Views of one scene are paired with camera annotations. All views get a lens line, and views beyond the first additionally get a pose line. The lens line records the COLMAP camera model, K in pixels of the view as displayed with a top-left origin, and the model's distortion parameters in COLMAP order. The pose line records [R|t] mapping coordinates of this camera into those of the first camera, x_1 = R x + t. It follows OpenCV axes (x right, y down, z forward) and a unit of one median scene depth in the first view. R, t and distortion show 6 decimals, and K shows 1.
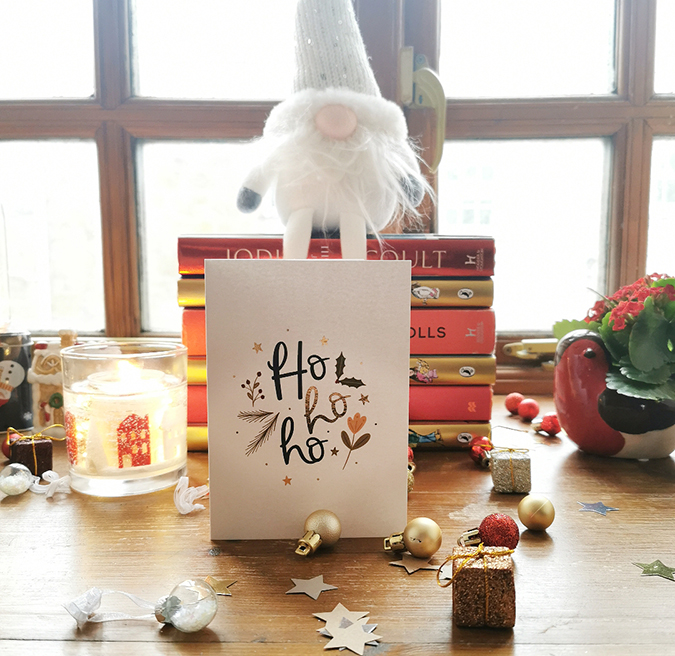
lens RADIAL K [[695.5, 0, 337.5], [0, 695.5, 328.0], [0, 0, 1]] dist [0.006768, -0.006126]
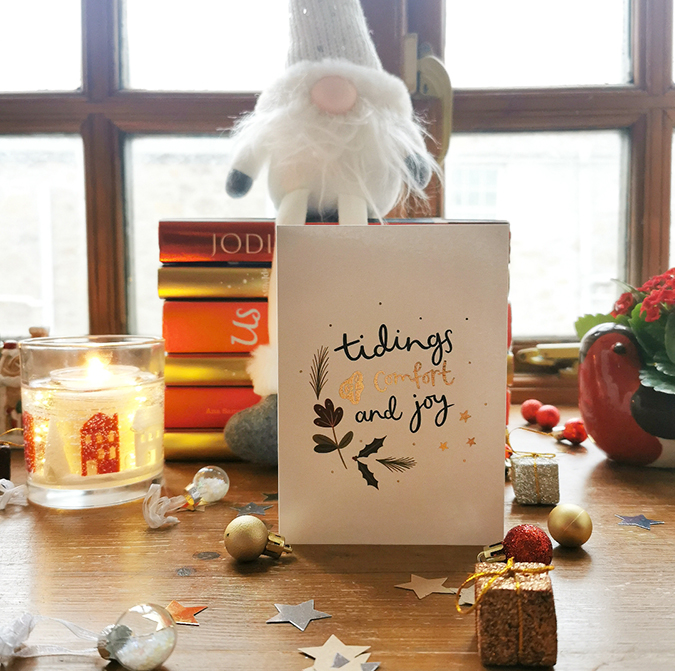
lens RADIAL K [[691.7, 0, 338.0], [0, 691.7, 319.3], [0, 0, 1]] dist [0.029842, -0.072329]
pose [[0.999985, -0.001654, -0.005294, 0.007798], [0.001376, 0.998635, -0.052215, 0.044463], [0.005373, 0.052207, 0.998622, 0.110077]]
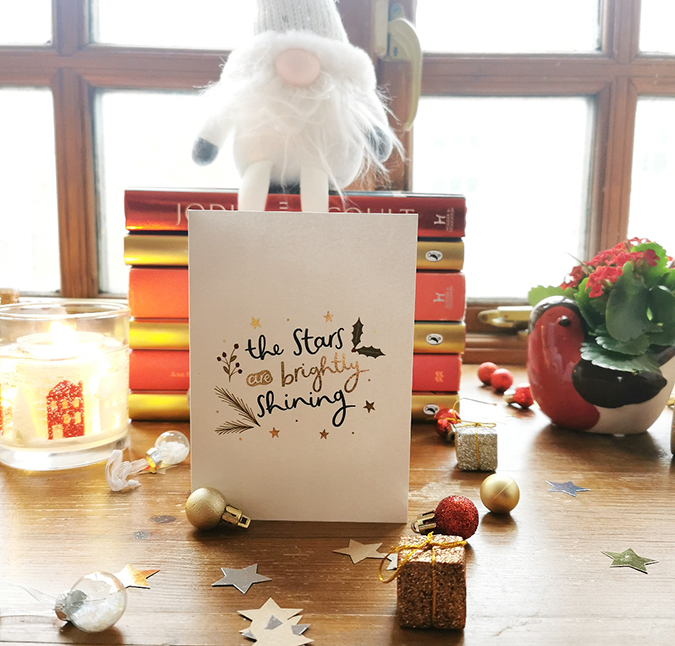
lens RADIAL K [[694.7, 0, 338.5], [0, 694.7, 304.0], [0, 0, 1]] dist [0.014136, -0.031284]
pose [[0.999688, 0.014410, 0.020389, 0.038224], [-0.014674, 0.999809, 0.012875, 0.005399], [-0.020199, -0.013170, 0.999709, 0.069748]]
